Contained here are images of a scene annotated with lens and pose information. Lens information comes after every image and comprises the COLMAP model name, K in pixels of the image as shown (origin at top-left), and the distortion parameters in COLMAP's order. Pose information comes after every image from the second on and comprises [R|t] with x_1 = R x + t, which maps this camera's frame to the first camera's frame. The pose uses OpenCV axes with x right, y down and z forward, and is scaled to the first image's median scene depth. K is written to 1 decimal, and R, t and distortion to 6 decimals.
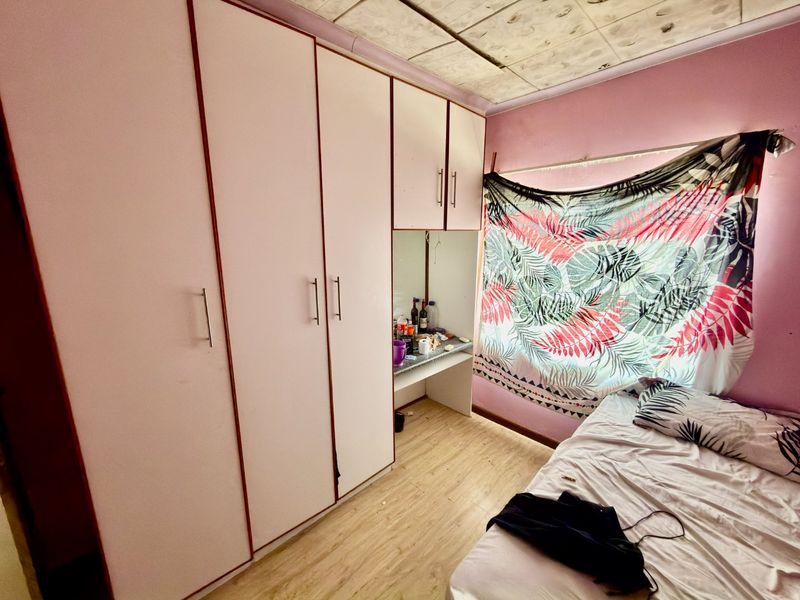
lens RADIAL K [[318.9, 0, 400.6], [0, 318.9, 299.7], [0, 0, 1]] dist [-0.001731, -0.000179]
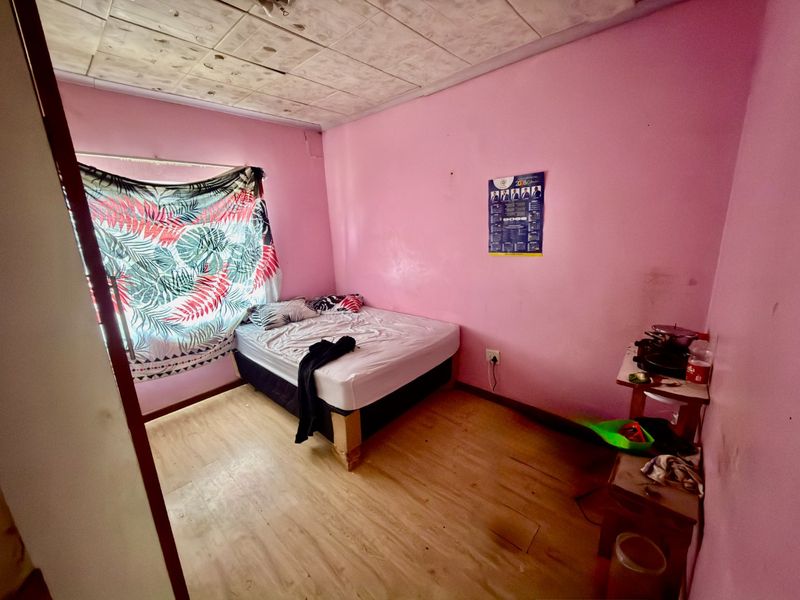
lens RADIAL K [[318.9, 0, 400.9], [0, 318.9, 299.7], [0, 0, 1]] dist [-0.001731, -0.000179]
pose [[-0.082154, -0.230664, 0.969559, -0.827978], [0.241846, 0.939155, 0.243923, -0.003513], [-0.966830, 0.254524, -0.021370, 0.265591]]
